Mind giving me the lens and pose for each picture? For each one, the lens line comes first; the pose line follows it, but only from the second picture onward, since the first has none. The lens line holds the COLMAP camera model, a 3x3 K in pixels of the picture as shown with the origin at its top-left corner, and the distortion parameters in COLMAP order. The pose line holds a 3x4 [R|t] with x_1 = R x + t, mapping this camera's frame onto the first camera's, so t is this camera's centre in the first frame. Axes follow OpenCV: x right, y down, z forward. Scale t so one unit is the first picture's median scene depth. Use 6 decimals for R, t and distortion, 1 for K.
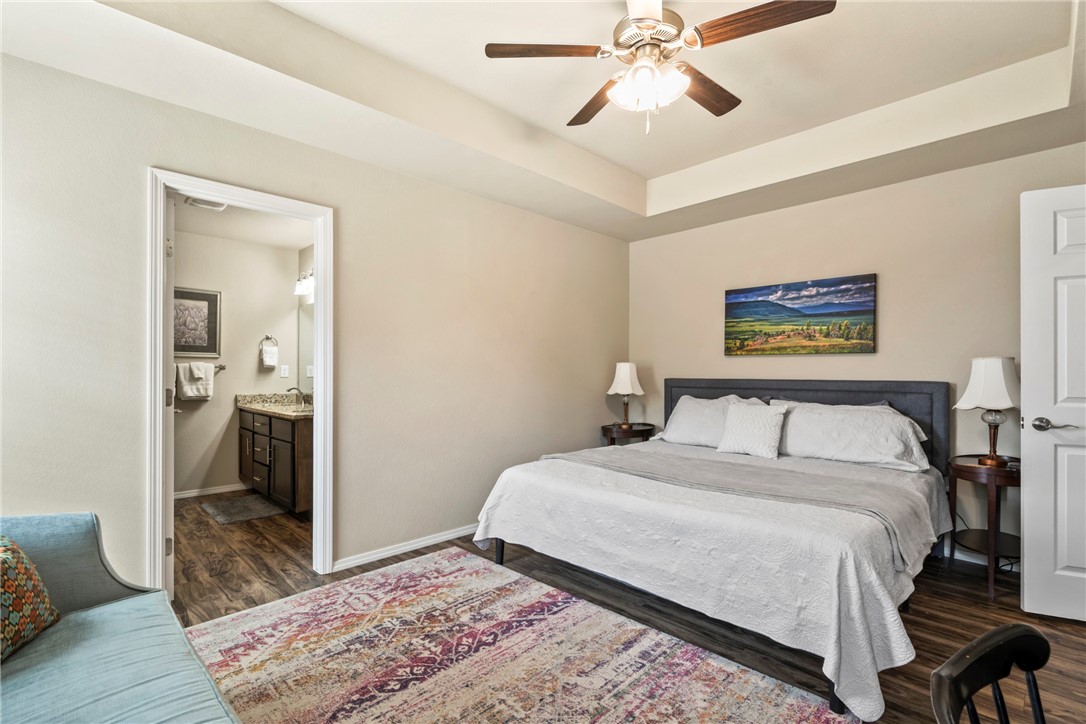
lens RADIAL K [[487.7, 0, 537.3], [0, 487.7, 371.0], [0, 0, 1]] dist [-0.002113, -0.000107]
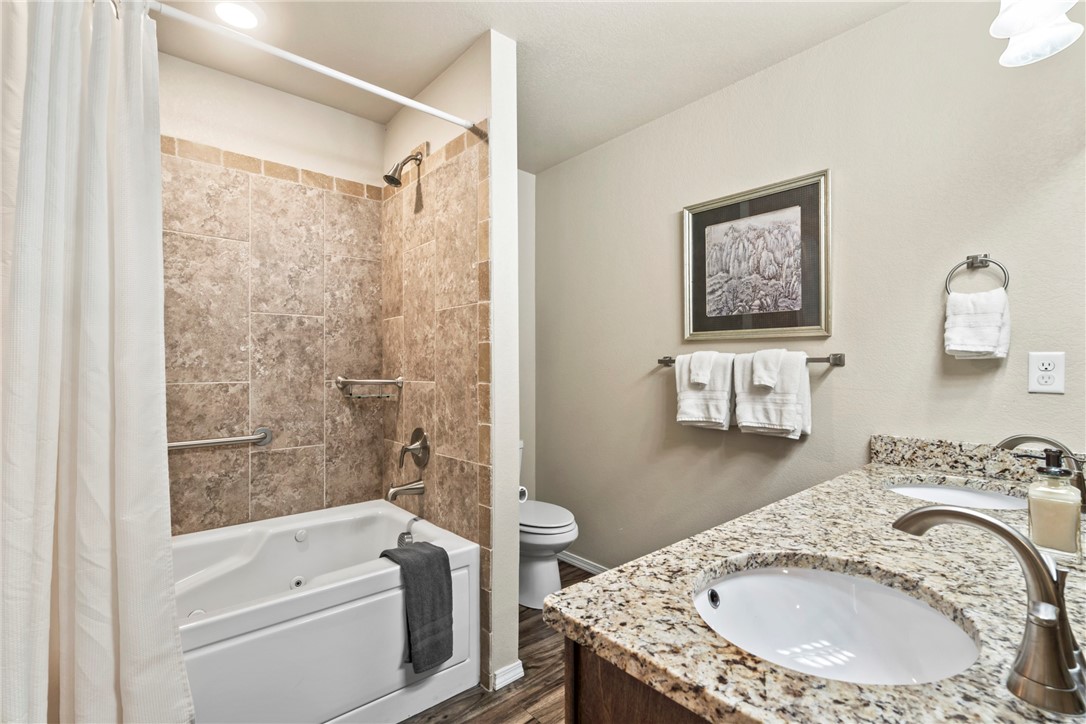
lens RADIAL K [[492.2, 0, 541.2], [0, 492.2, 362.9], [0, 0, 1]] dist [-0.002435, 0.000176]
pose [[-0.052235, -0.005602, -0.998619, -0.240604], [0.006637, 0.999960, -0.005957, -0.005034], [0.998613, -0.006939, -0.052196, 0.799354]]
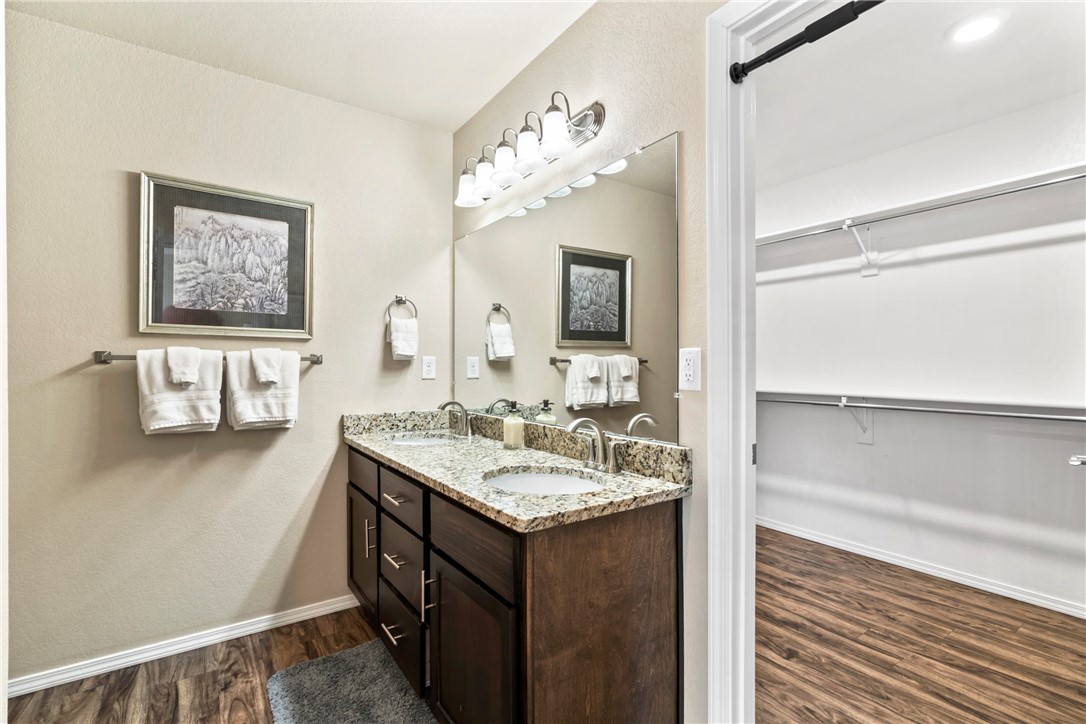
lens RADIAL K [[492.2, 0, 541.2], [0, 492.2, 362.9], [0, 0, 1]] dist [-0.002435, 0.000176]
pose [[0.986572, 0.001875, -0.163319, -0.350917], [-0.001657, 0.999998, 0.001471, -0.005272], [0.163321, -0.001180, 0.986572, 0.562395]]
